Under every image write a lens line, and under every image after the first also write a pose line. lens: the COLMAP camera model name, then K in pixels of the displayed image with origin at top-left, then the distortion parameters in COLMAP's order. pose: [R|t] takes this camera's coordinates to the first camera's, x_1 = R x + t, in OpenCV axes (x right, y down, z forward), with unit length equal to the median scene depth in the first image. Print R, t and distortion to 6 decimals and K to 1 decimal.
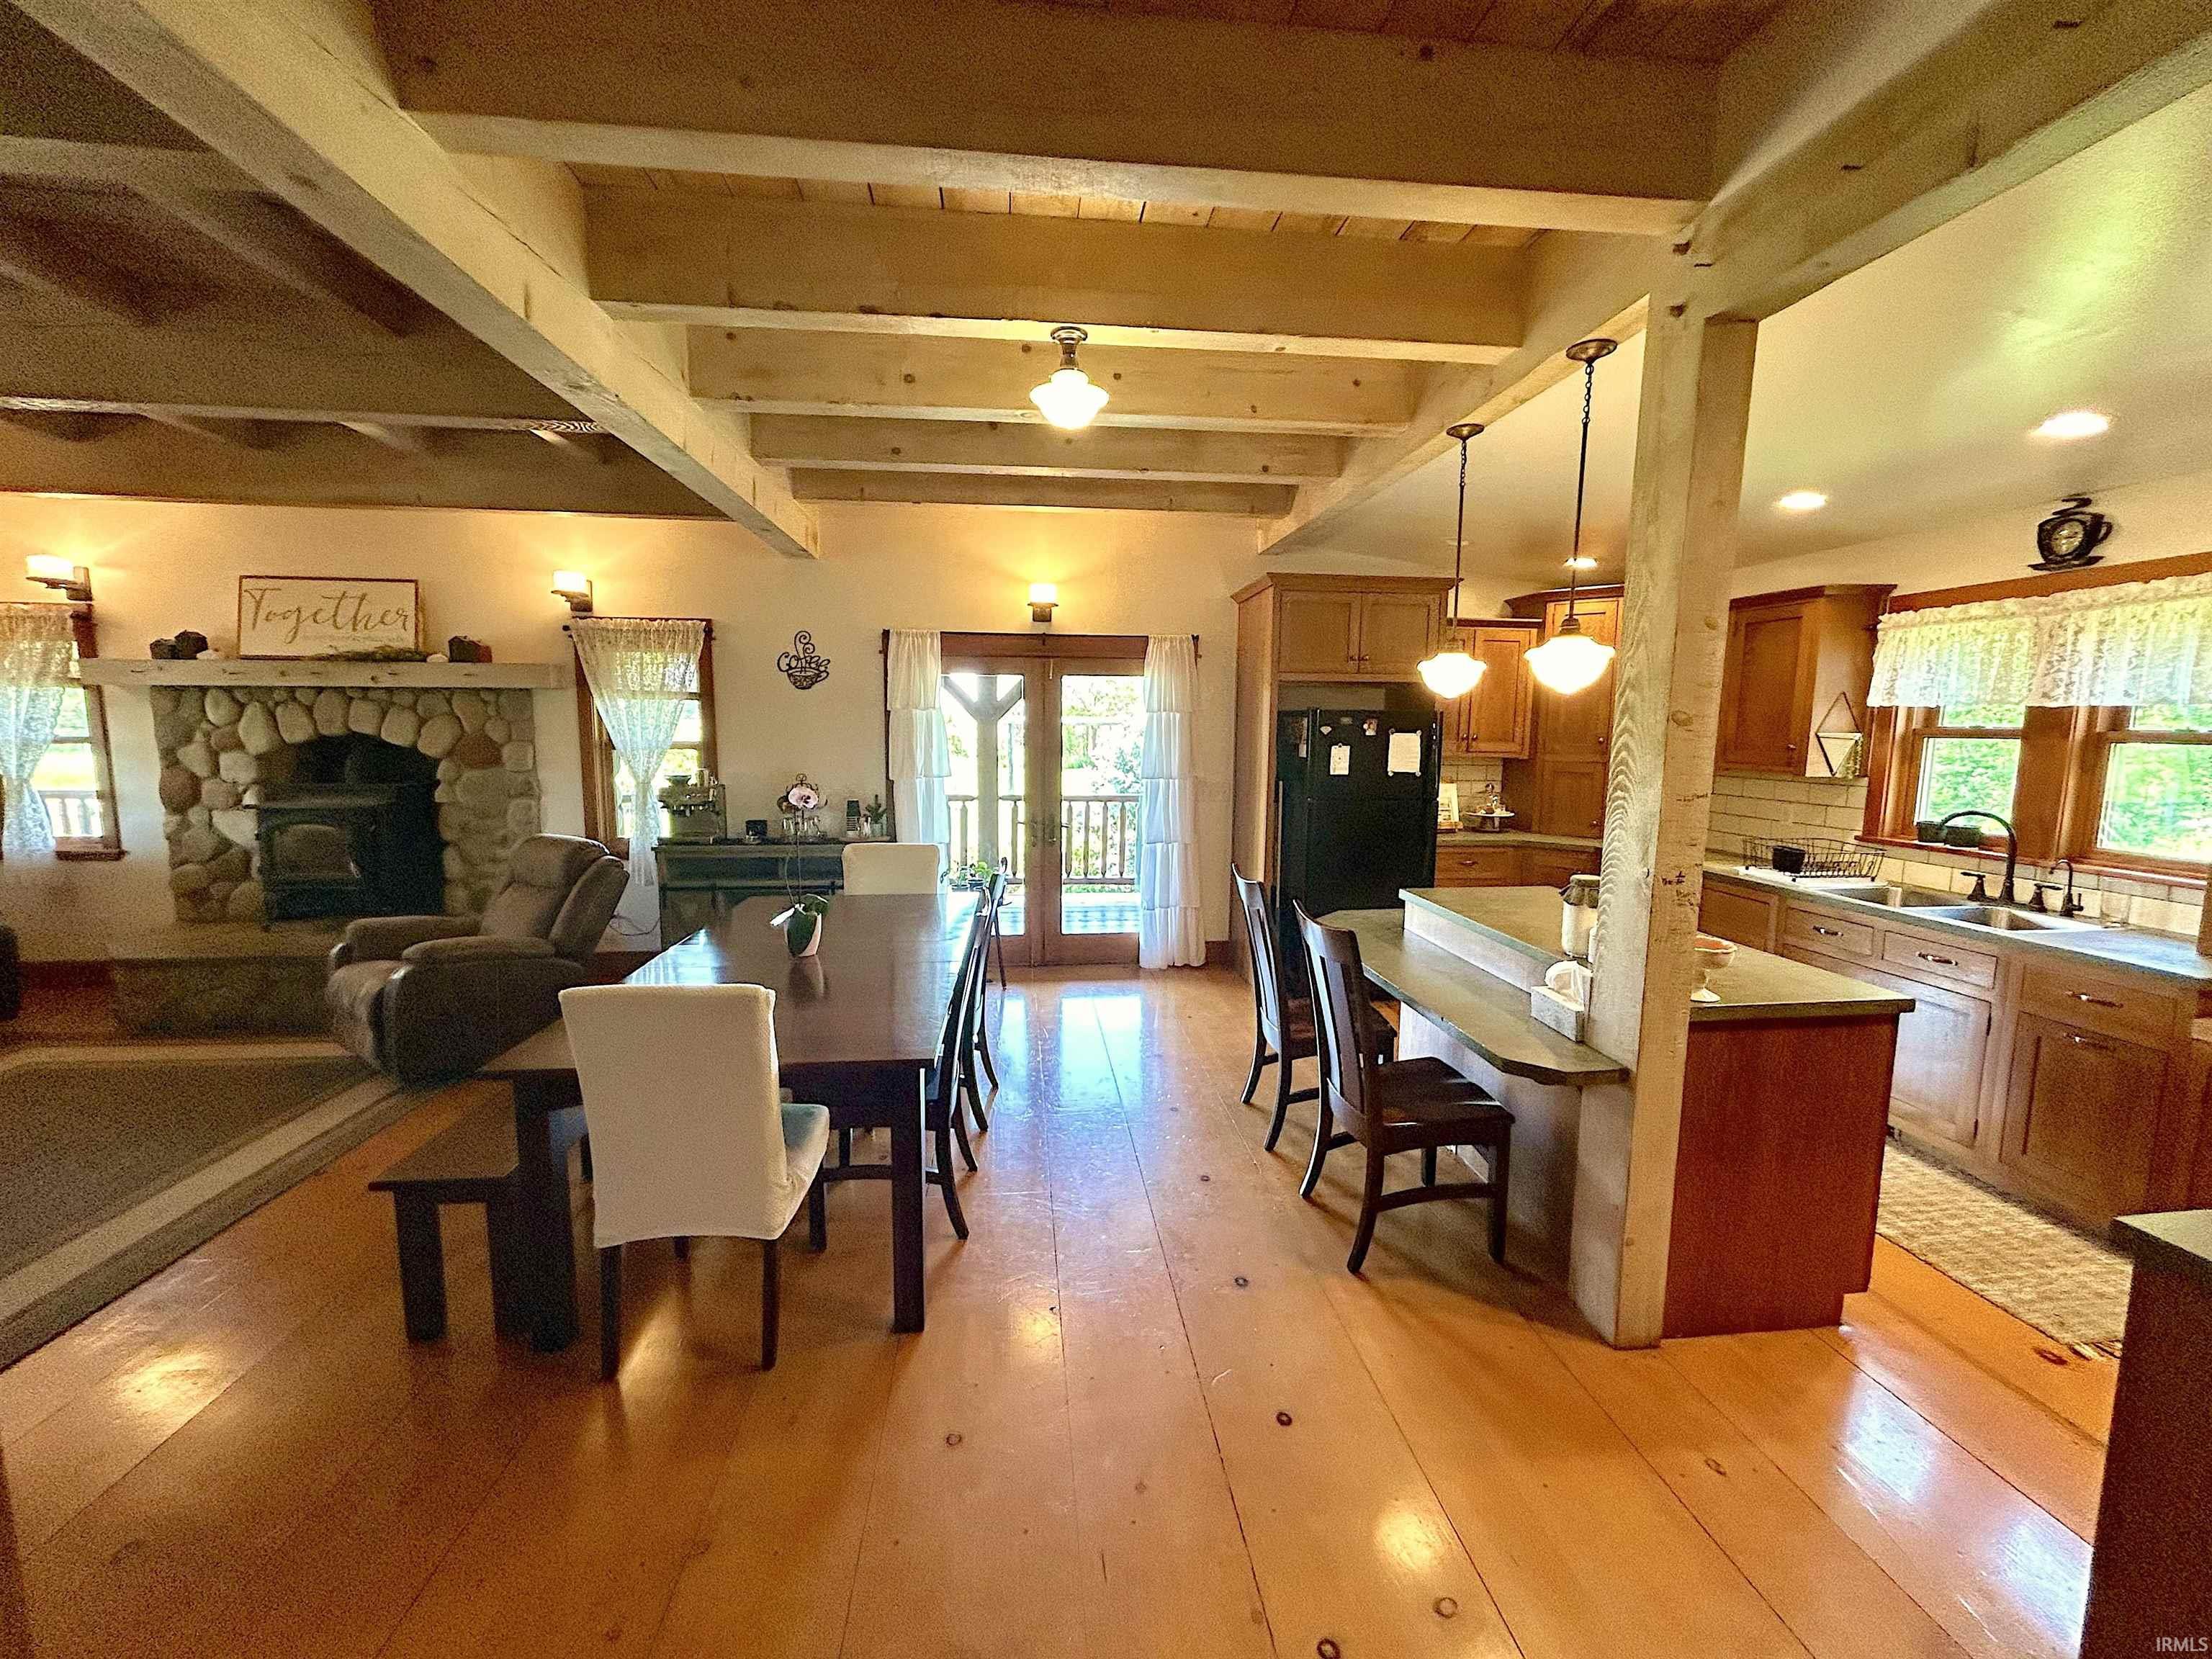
lens RADIAL K [[889.2, 0, 1106.0], [0, 889.2, 829.5], [0, 0, 1]] dist [-0.000010, 0.000536]
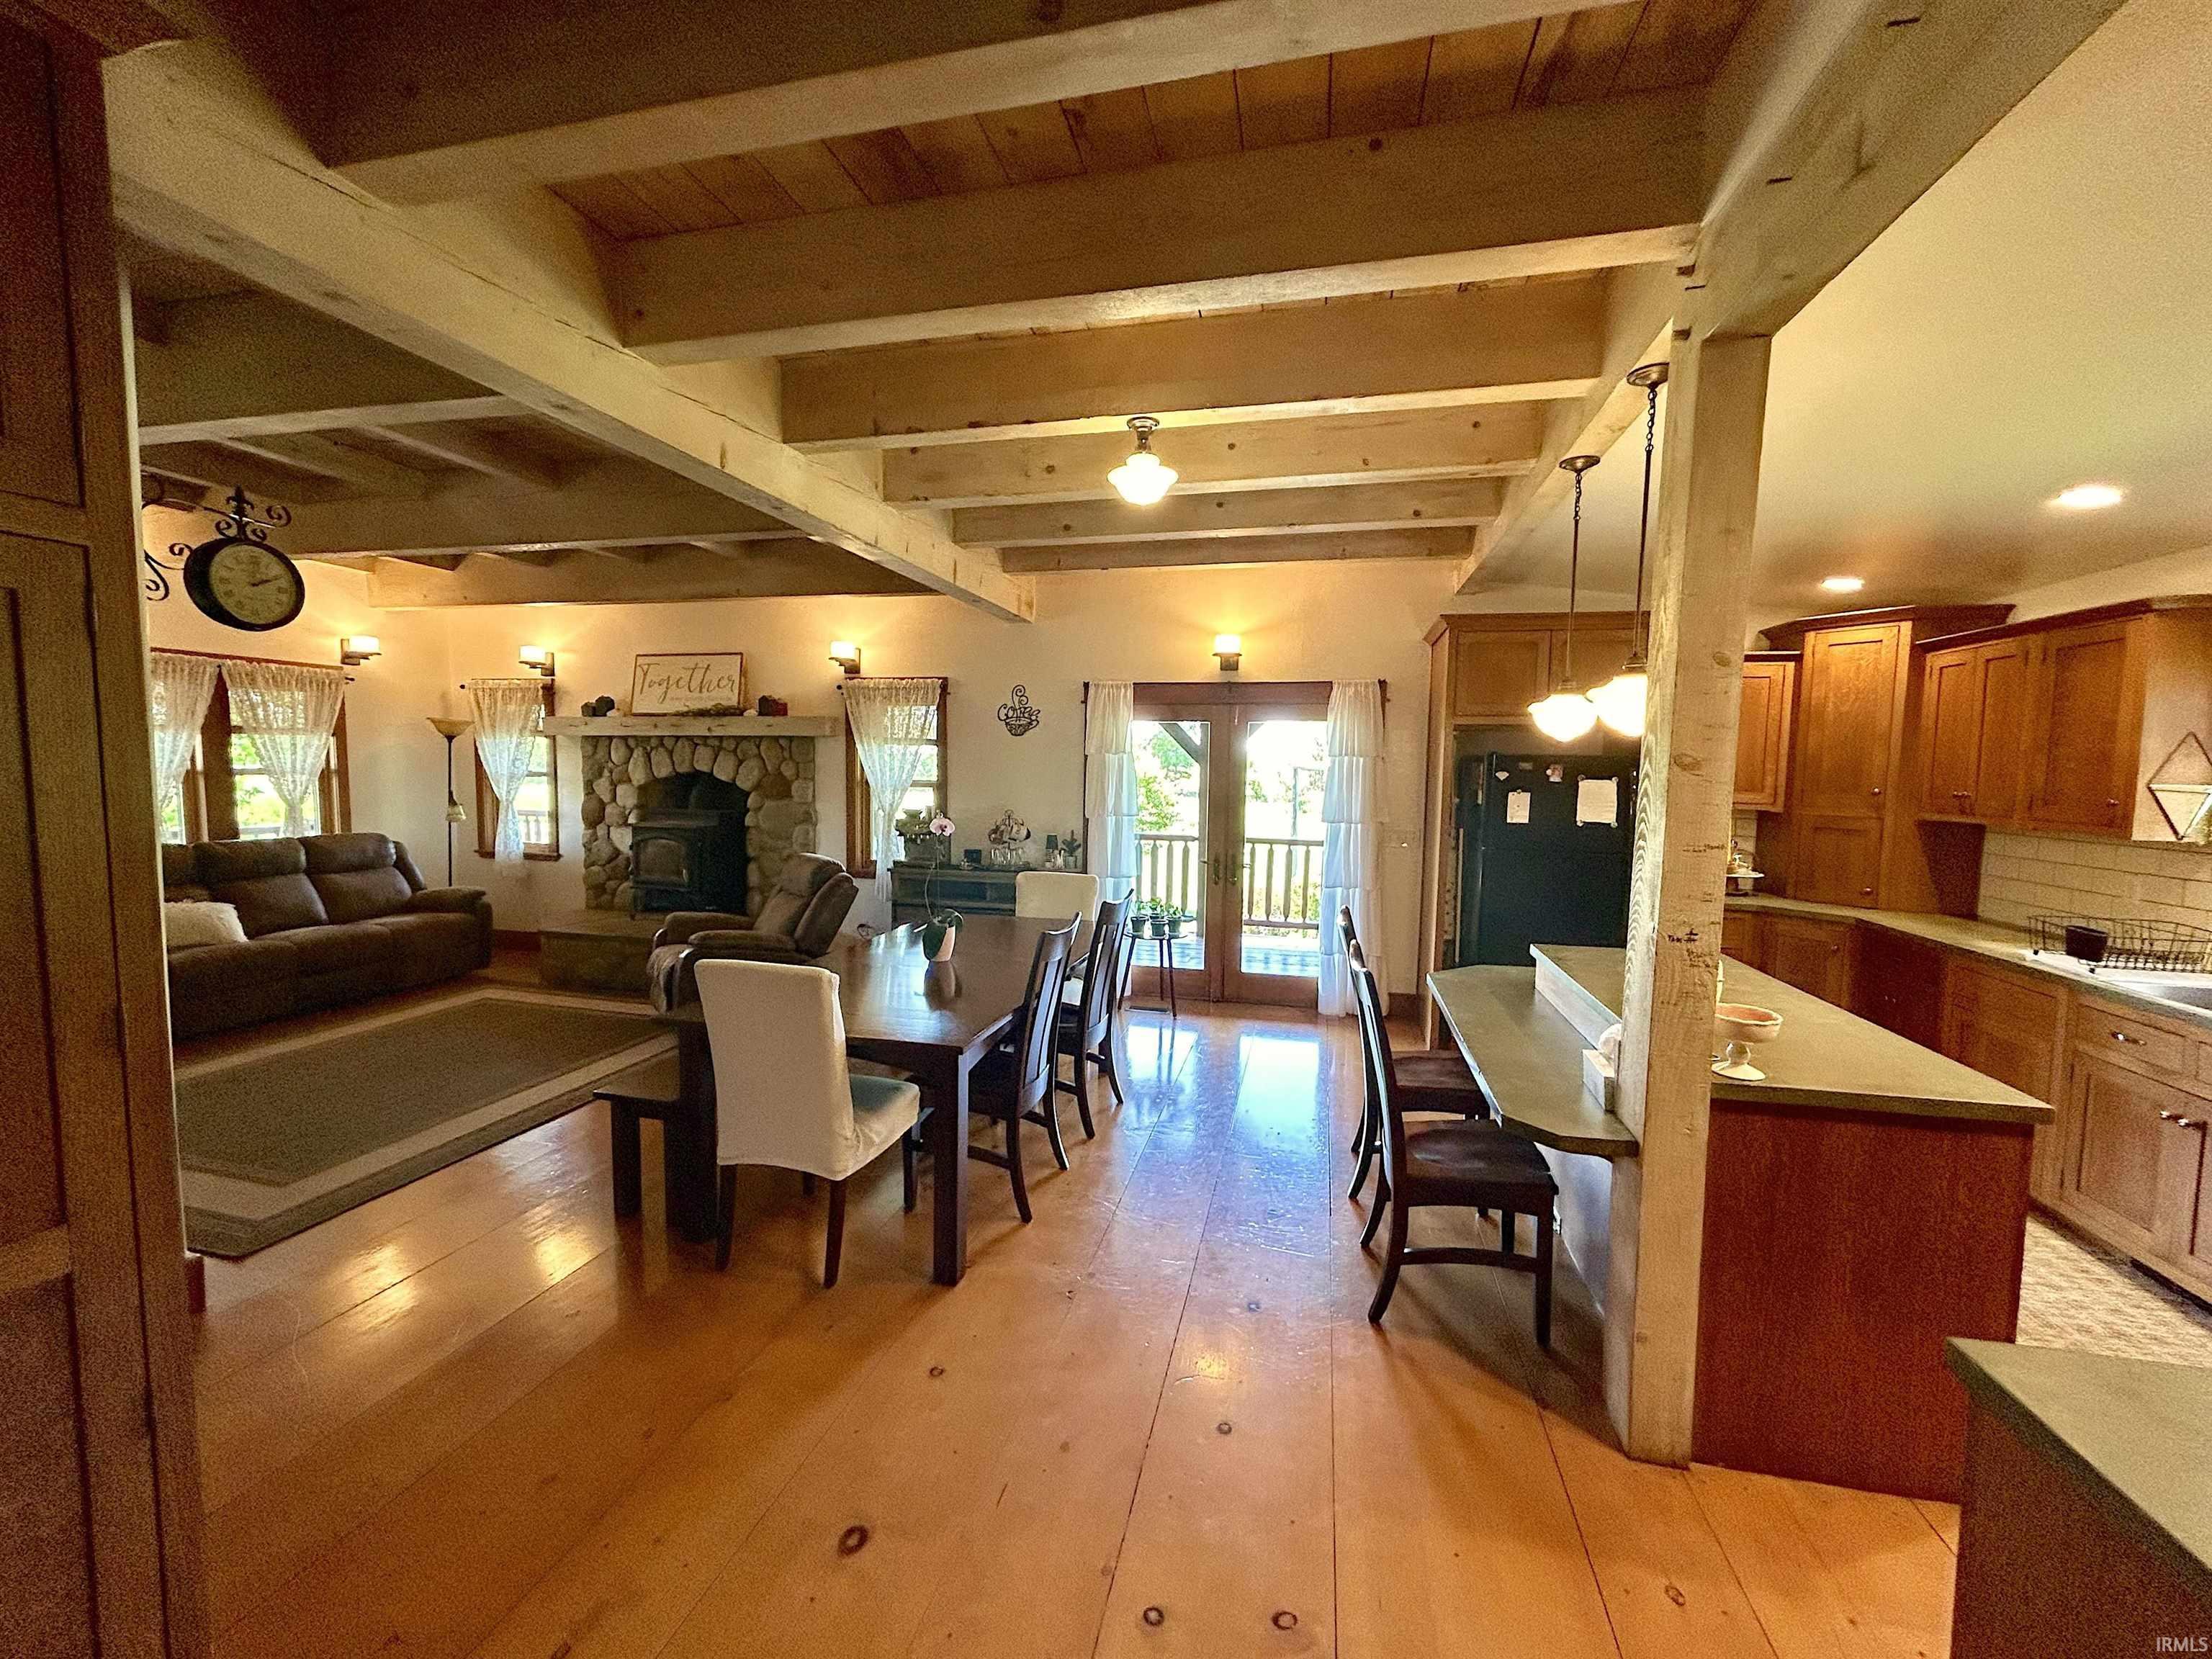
lens RADIAL K [[889.2, 0, 1106.0], [0, 889.2, 829.5], [0, 0, 1]] dist [-0.000010, 0.000536]
pose [[0.943260, 0.029839, -0.330710, 0.157681], [-0.046493, 0.998012, -0.042561, 0.005007], [0.328783, 0.055521, 0.942772, -0.027373]]
